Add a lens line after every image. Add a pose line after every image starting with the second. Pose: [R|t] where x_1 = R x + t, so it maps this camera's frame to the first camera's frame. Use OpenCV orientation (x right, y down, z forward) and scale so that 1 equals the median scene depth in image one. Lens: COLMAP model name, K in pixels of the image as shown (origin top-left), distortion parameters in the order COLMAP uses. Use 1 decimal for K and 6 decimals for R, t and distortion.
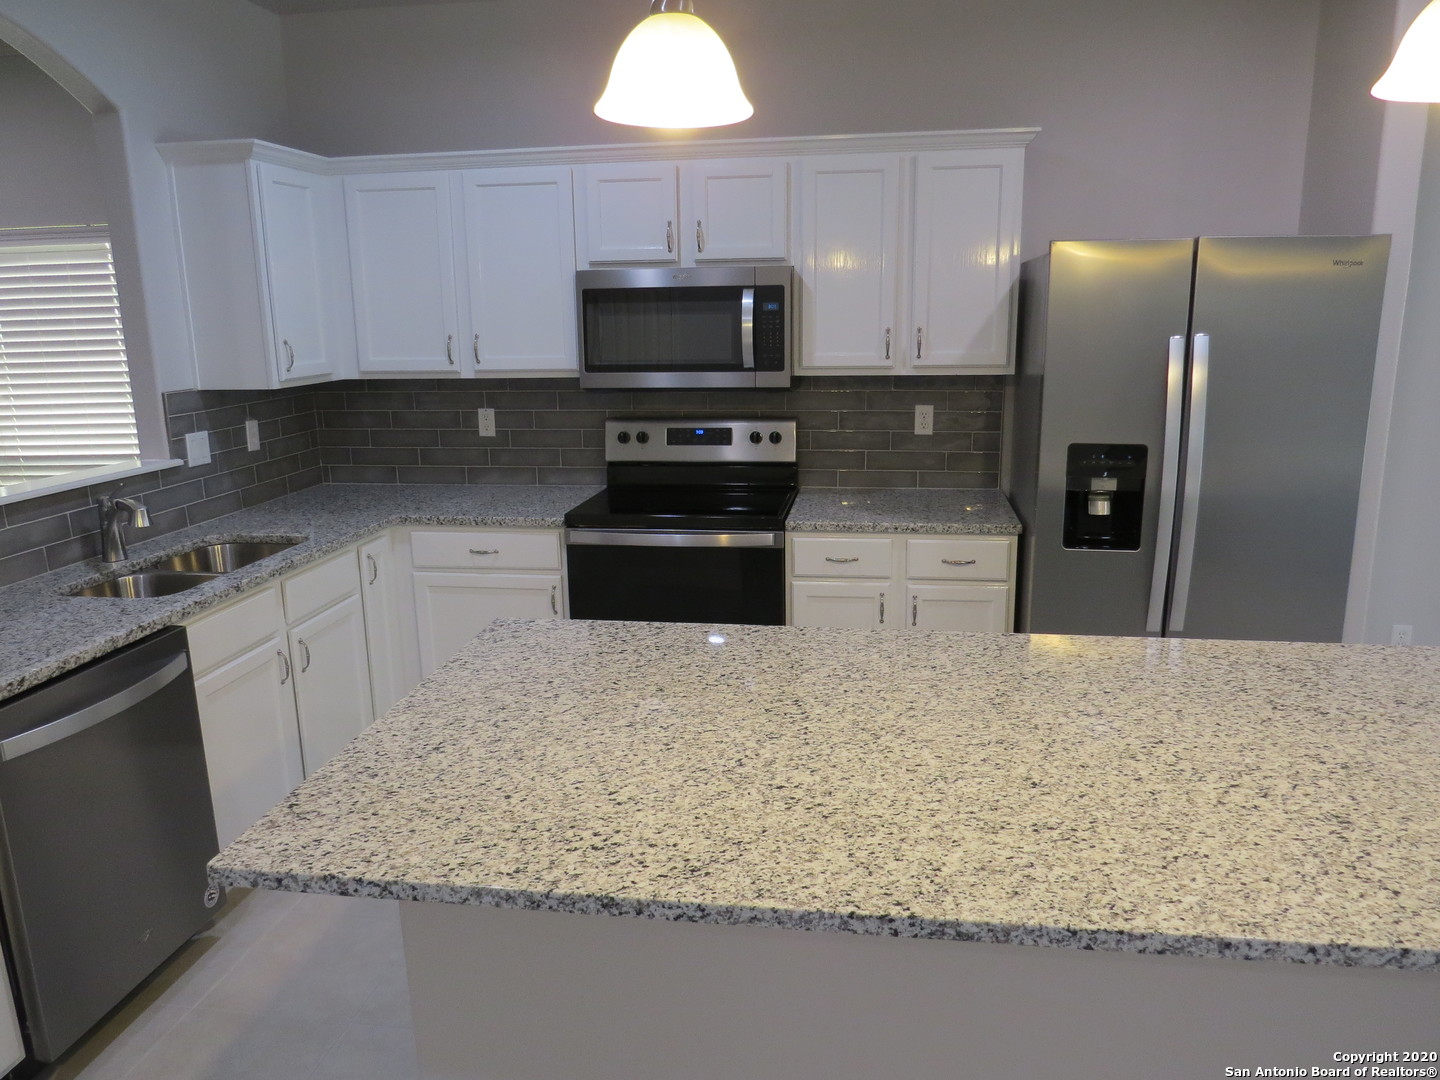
lens RADIAL K [[1026.1, 0, 722.4], [0, 1026.1, 545.0], [0, 0, 1]] dist [-0.025973, 0.013959]
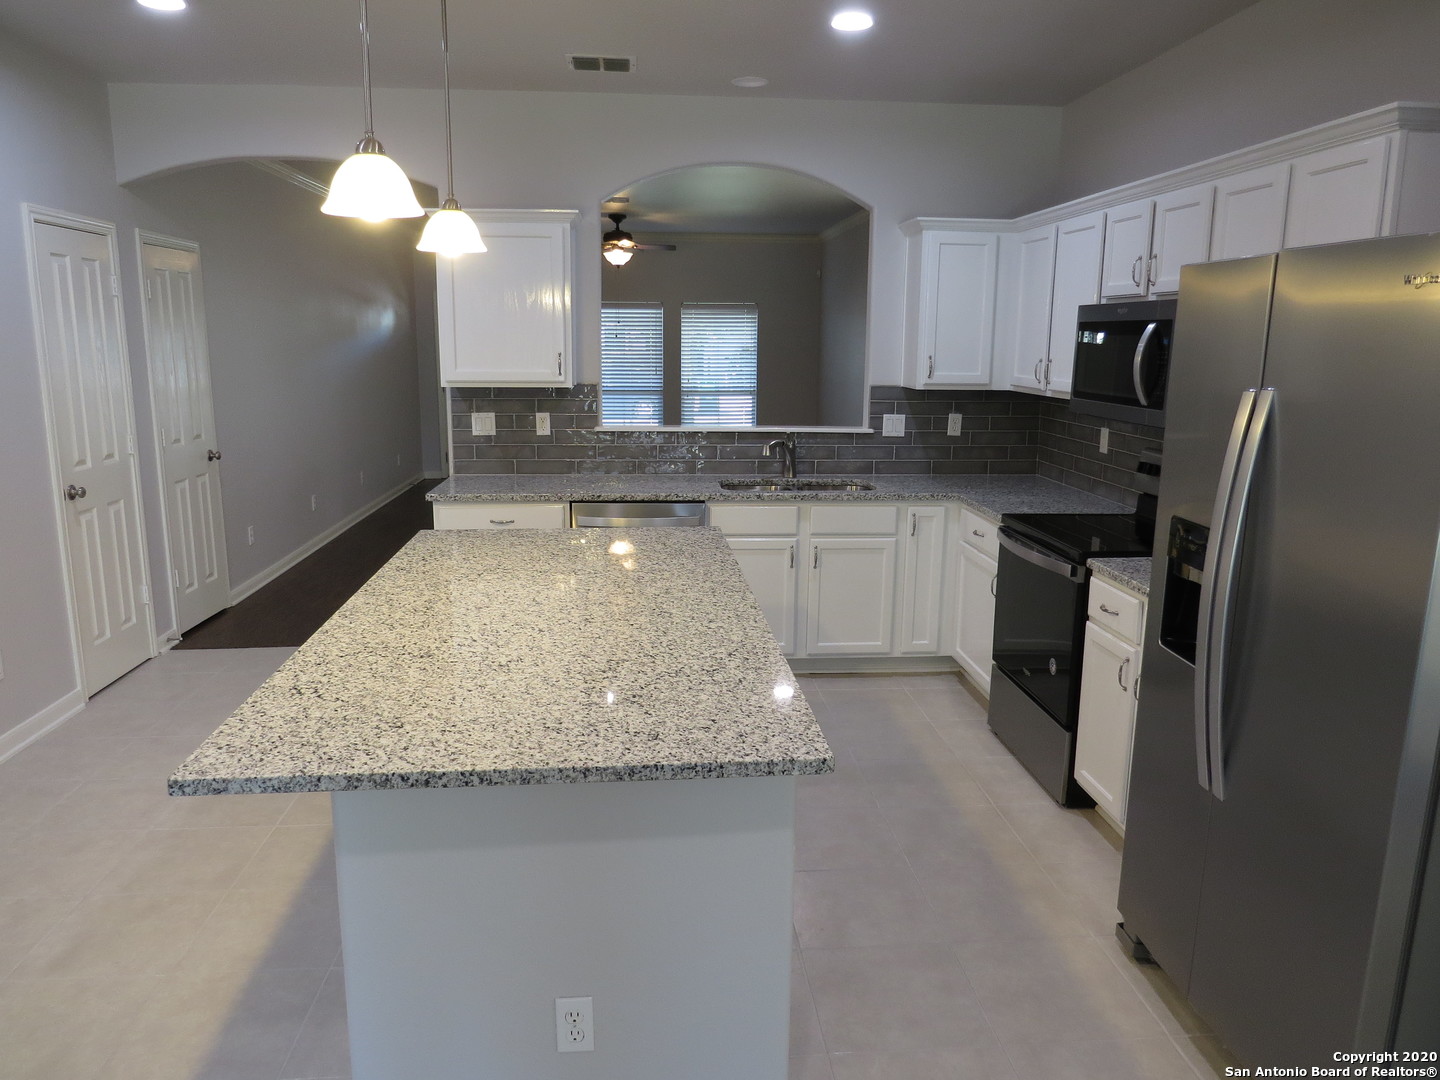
lens RADIAL K [[1026.1, 0, 723.0], [0, 1026.1, 540.2], [0, 0, 1]] dist [-0.025973, 0.013959]
pose [[0.236540, 0.208788, -0.948924, 0.913377], [-0.235504, 0.959837, 0.152485, -0.107179], [0.942649, 0.187407, 0.276210, 0.399377]]
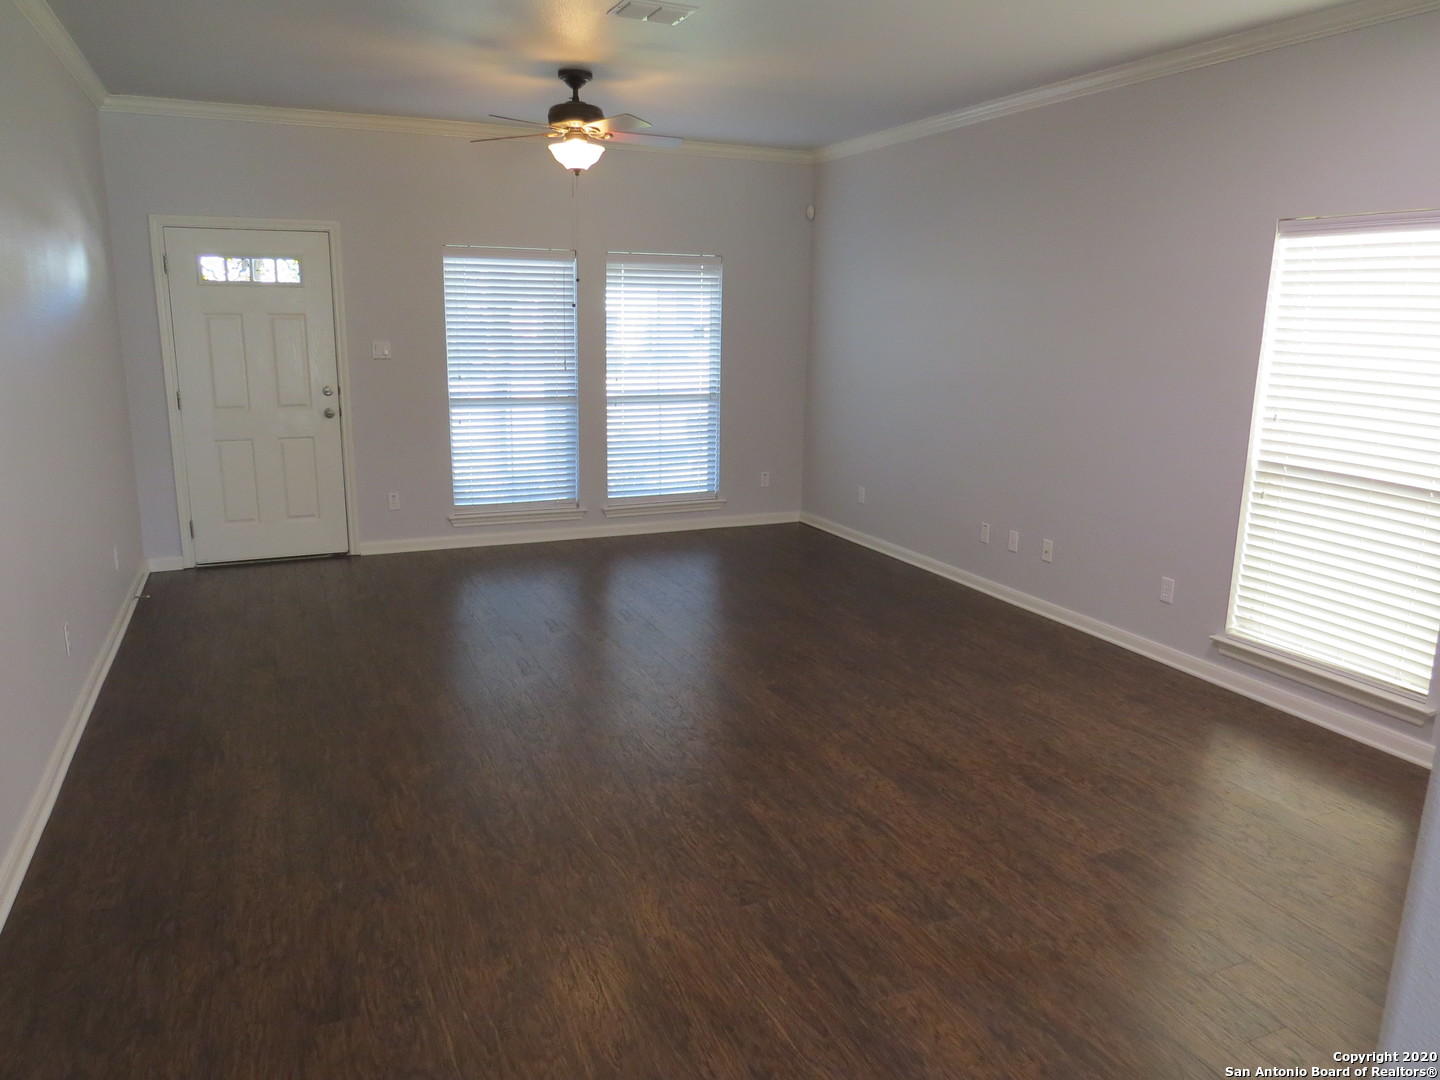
lens RADIAL K [[1026.1, 0, 719.9], [0, 1026.1, 541.6], [0, 0, 1]] dist [-0.025973, 0.013959]
pose [[0.538926, 0.209863, -0.815792, -0.583684], [-0.219904, 0.969936, 0.104245, -0.013194], [0.813143, 0.123215, 0.568874, 0.154367]]
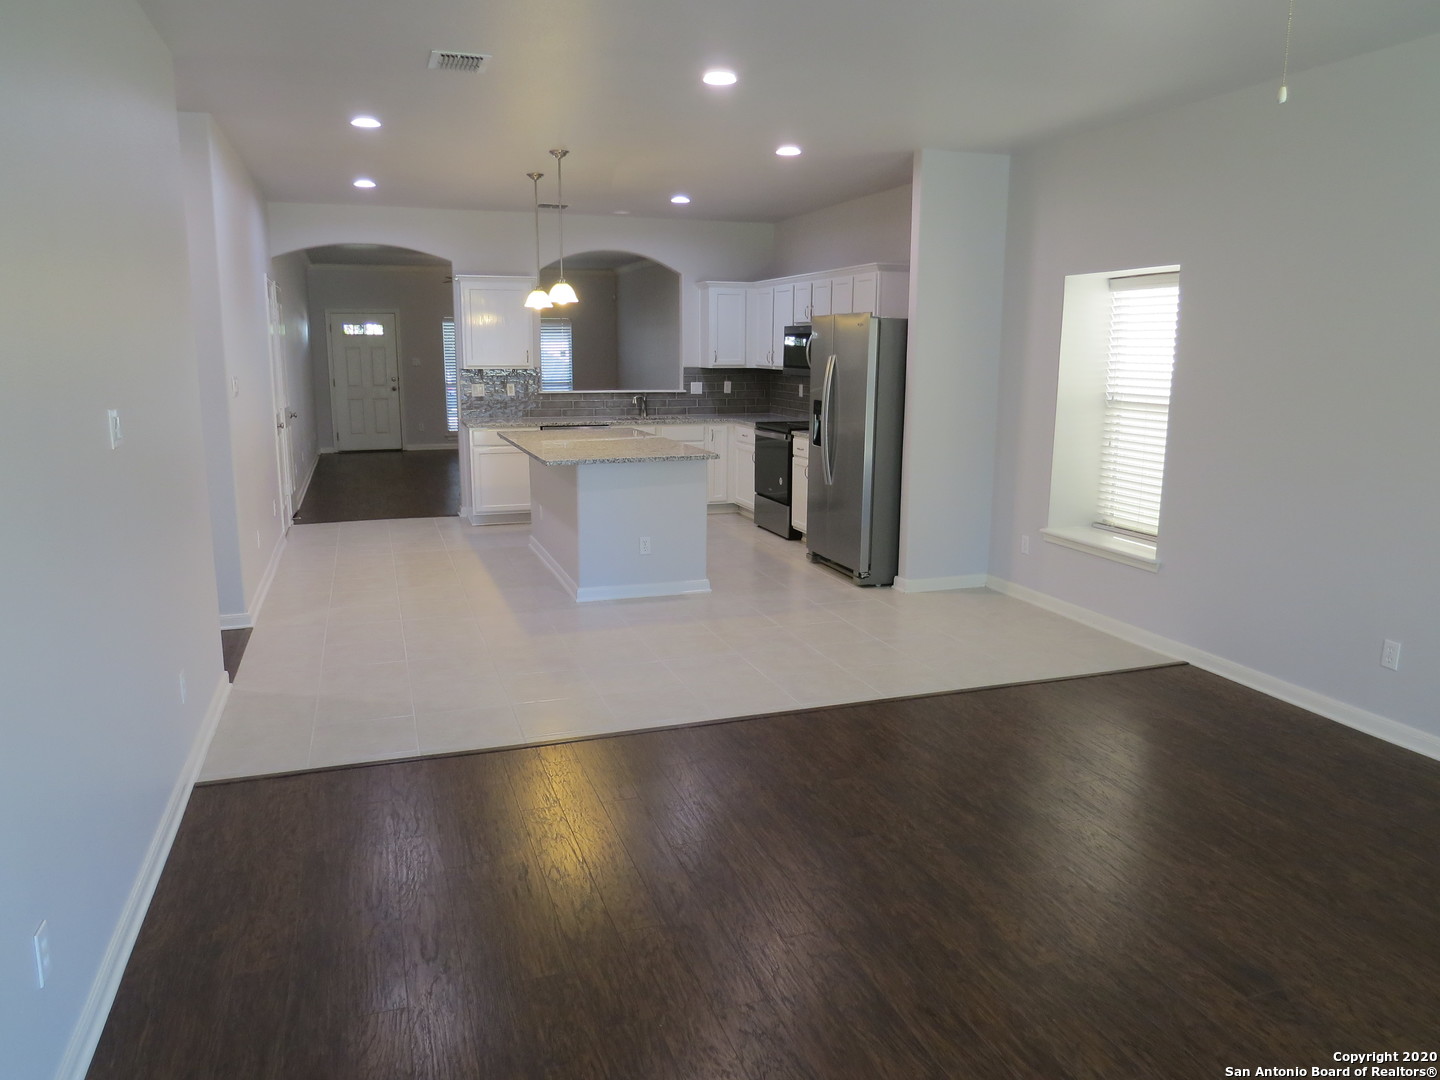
lens RADIAL K [[1026.1, 0, 725.2], [0, 1026.1, 546.3], [0, 0, 1]] dist [-0.025973, 0.013959]
pose [[0.472051, 0.188765, -0.861125, 2.112455], [-0.215142, 0.971939, 0.095120, 0.044744], [0.854916, 0.140362, 0.499416, -0.289829]]
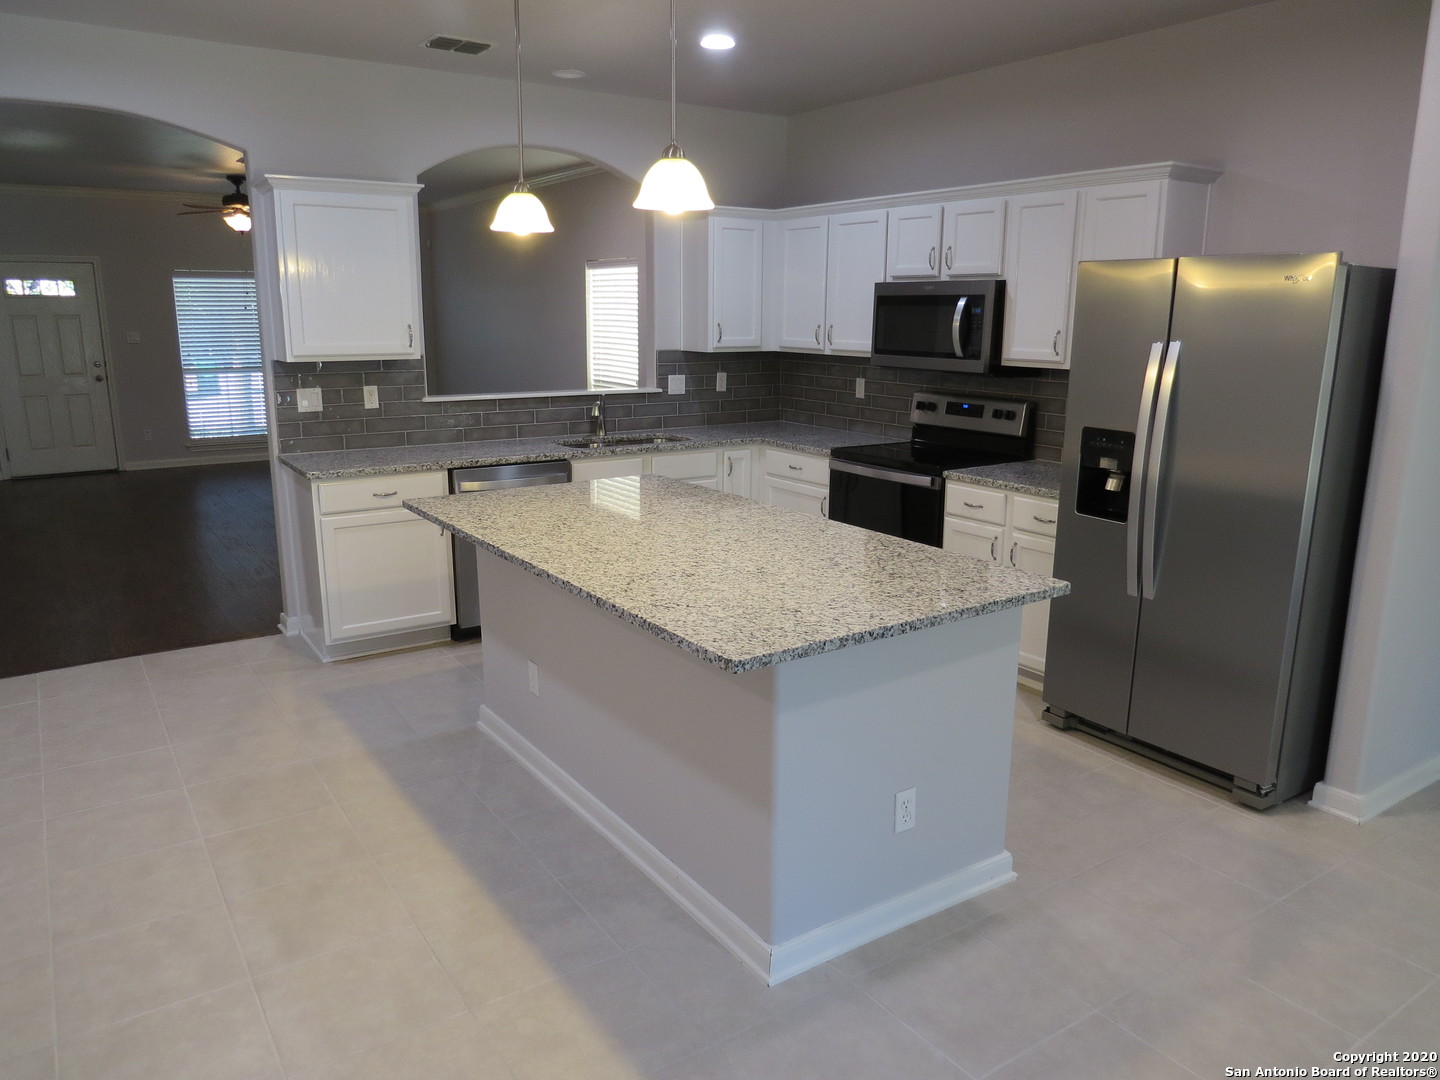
lens RADIAL K [[1026.1, 0, 722.0], [0, 1026.1, 539.9], [0, 0, 1]] dist [-0.025973, 0.013959]
pose [[0.680694, 0.181587, -0.709705, 0.836963], [-0.184885, 0.980014, 0.073421, 0.020988], [0.708853, 0.081237, 0.700662, -0.135143]]
